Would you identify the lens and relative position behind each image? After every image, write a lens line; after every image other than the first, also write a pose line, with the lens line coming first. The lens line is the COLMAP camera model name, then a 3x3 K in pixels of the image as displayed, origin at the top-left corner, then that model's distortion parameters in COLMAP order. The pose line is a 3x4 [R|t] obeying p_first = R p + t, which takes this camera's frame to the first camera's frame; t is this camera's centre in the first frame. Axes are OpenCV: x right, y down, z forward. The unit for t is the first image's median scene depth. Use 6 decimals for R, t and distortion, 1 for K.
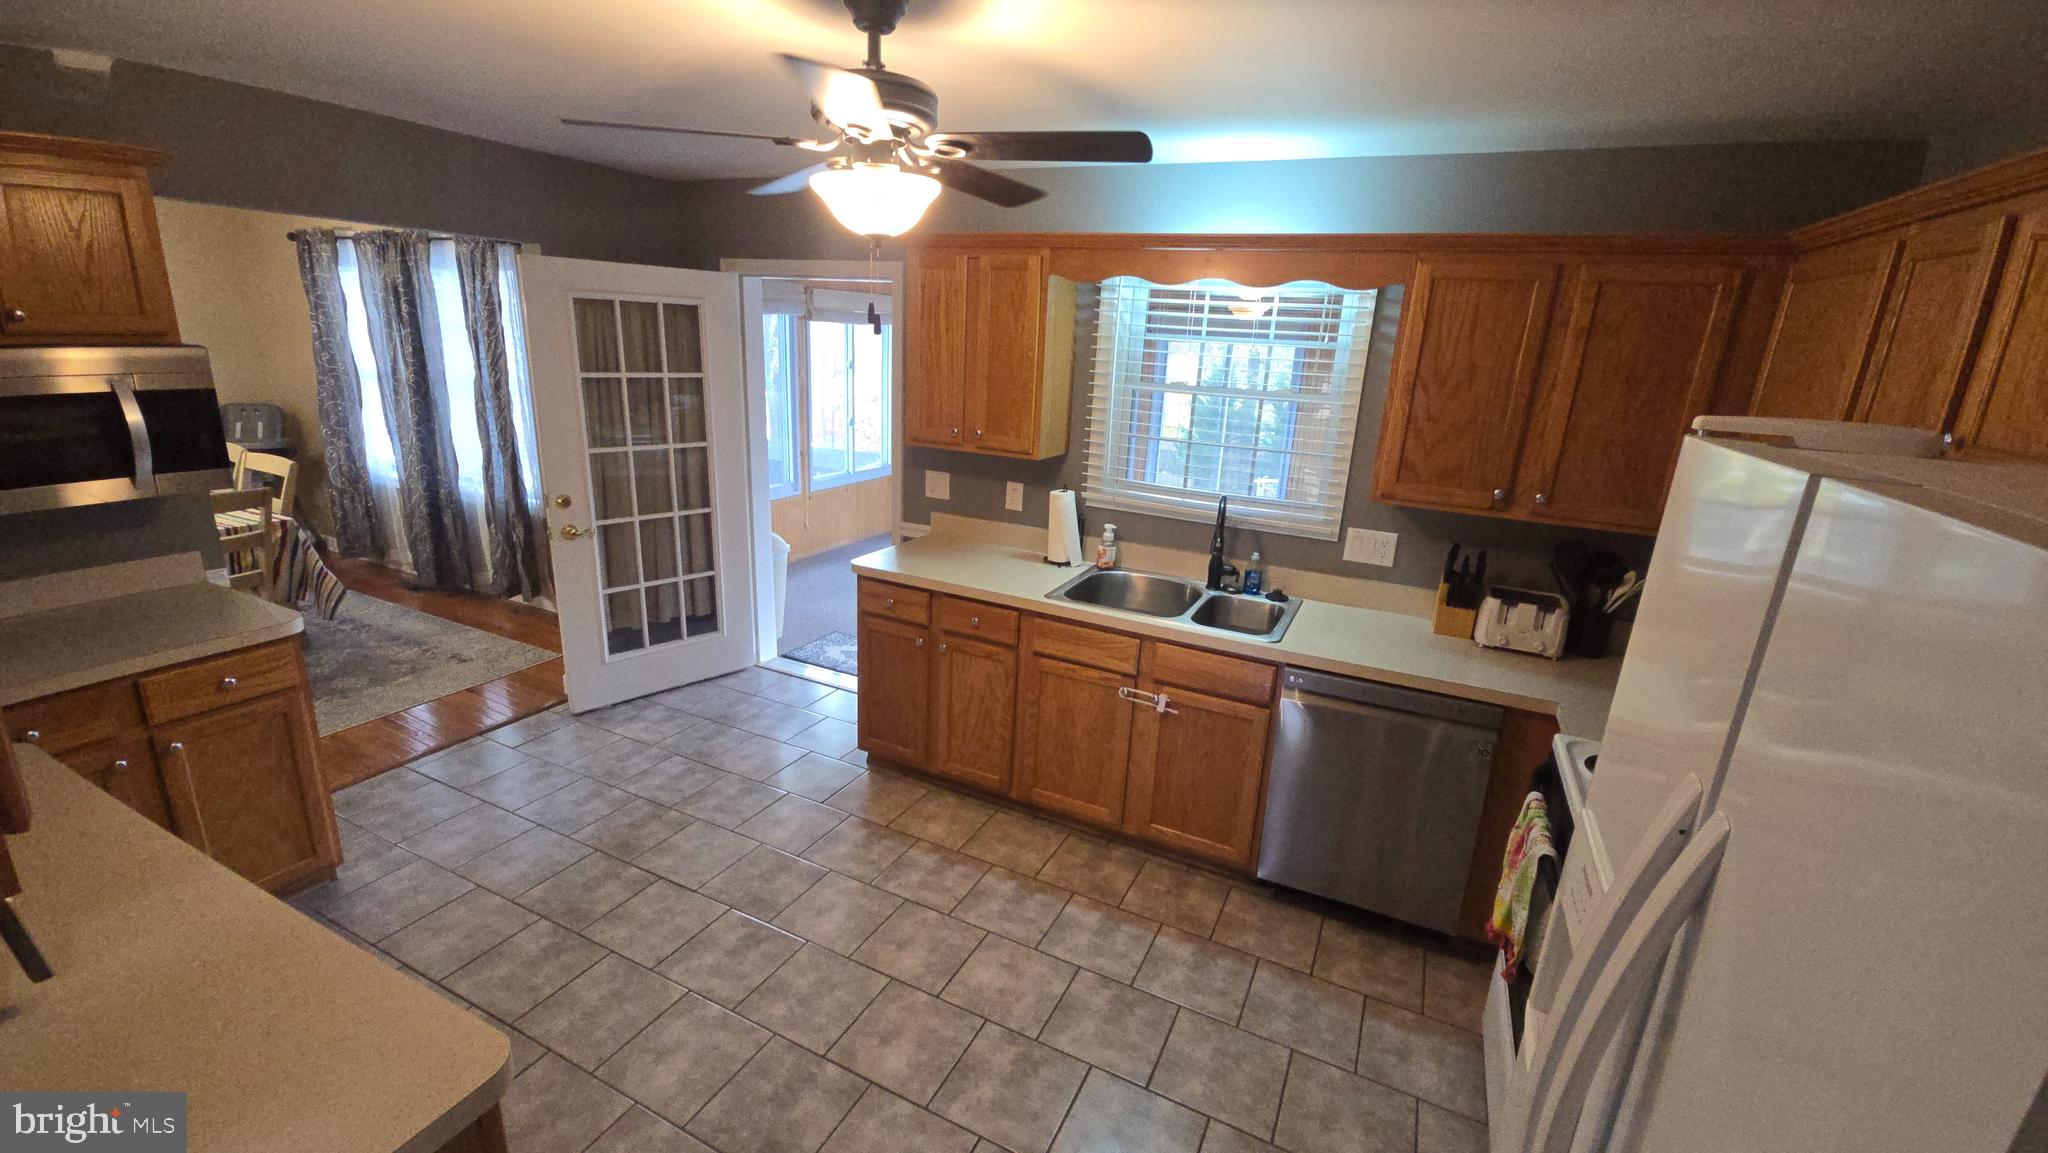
lens RADIAL K [[837.8, 0, 1042.2], [0, 837.8, 575.5], [0, 0, 1]] dist [0.003181, -0.000065]
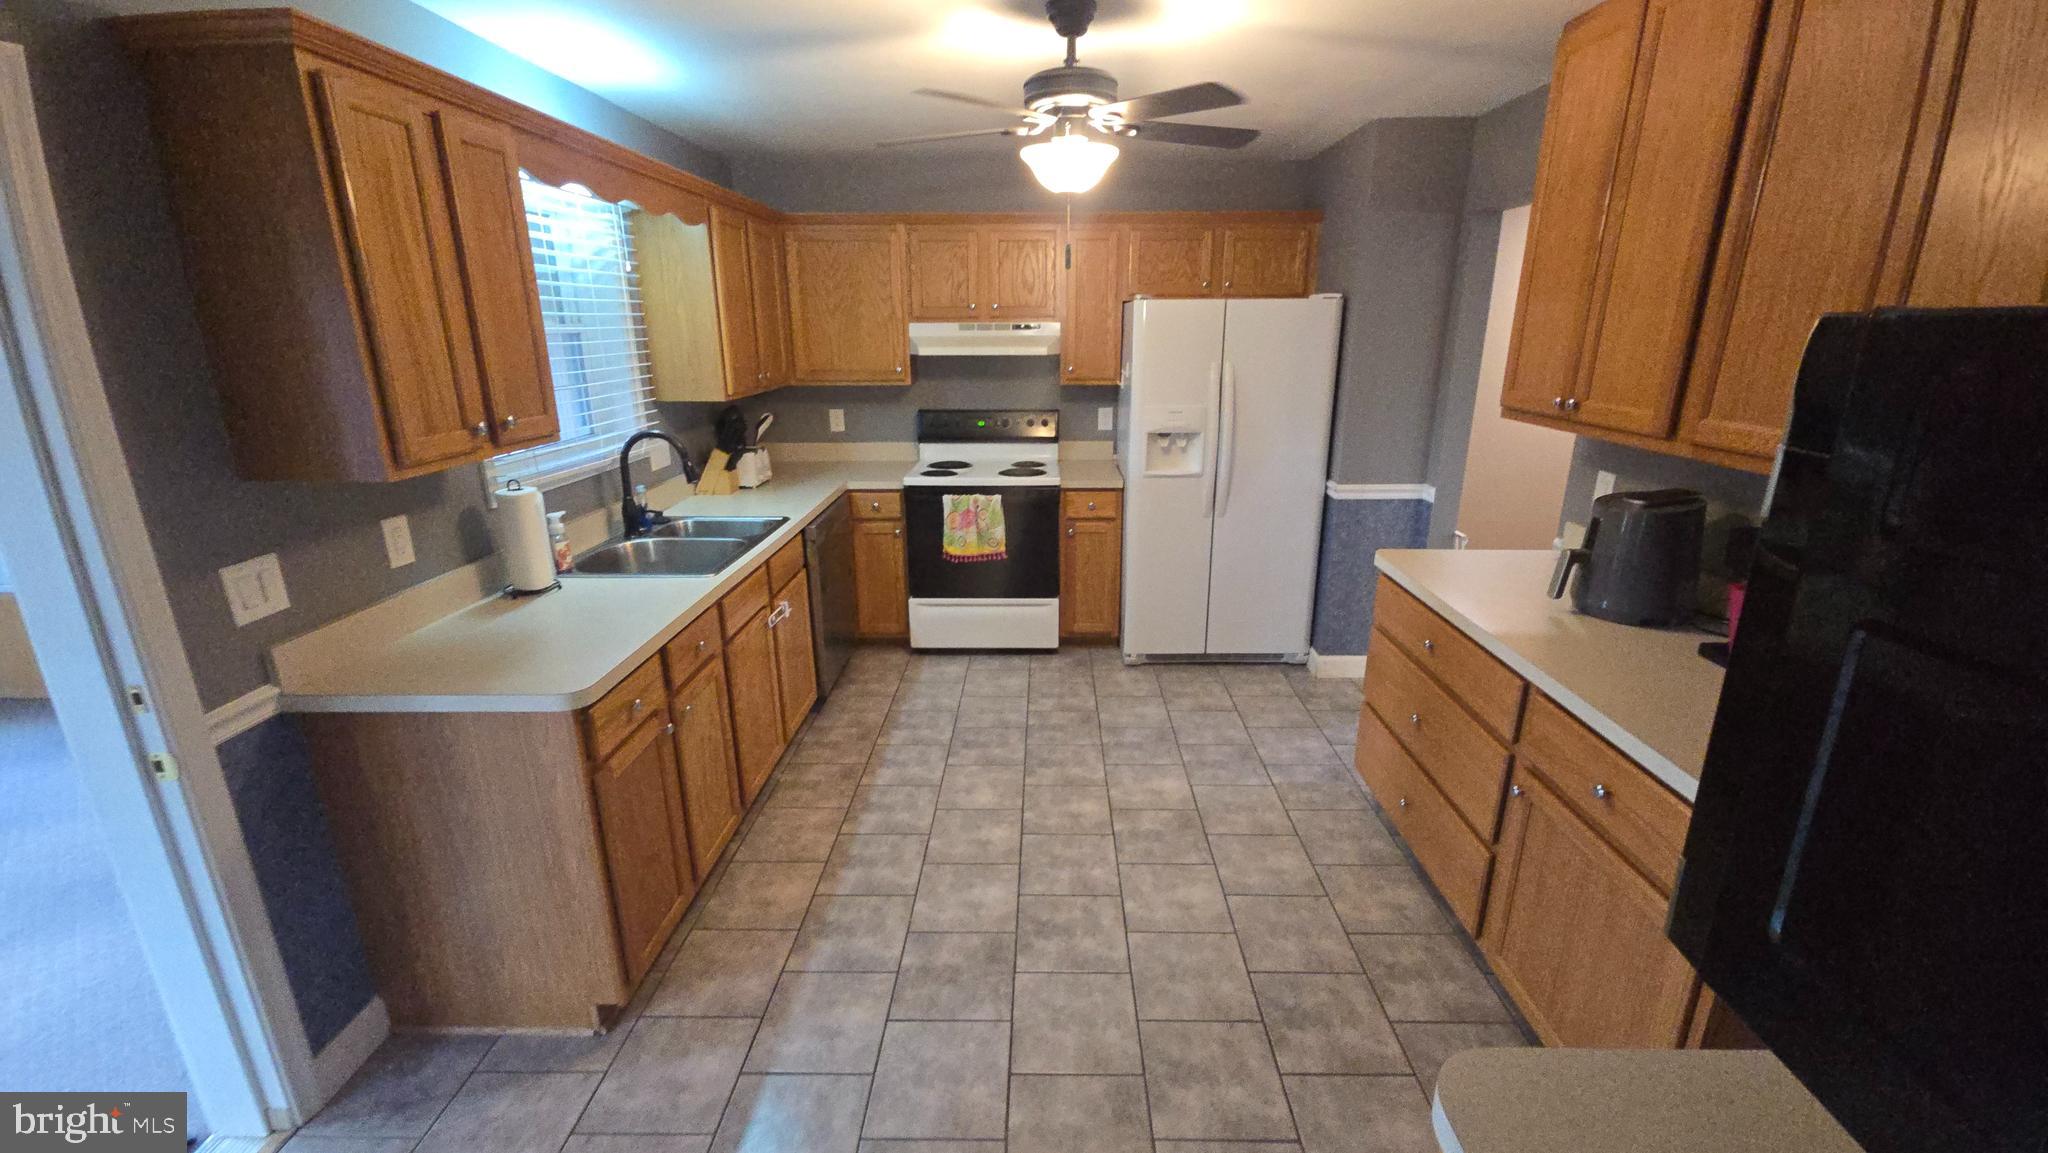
lens RADIAL K [[837.8, 0, 1033.9], [0, 837.8, 573.8], [0, 0, 1]] dist [0.003181, -0.000065]
pose [[-0.418323, -0.309088, 0.854090, -0.964520], [0.238702, 0.869857, 0.431707, -0.297690], [-0.876371, 0.384466, -0.290101, 1.072931]]
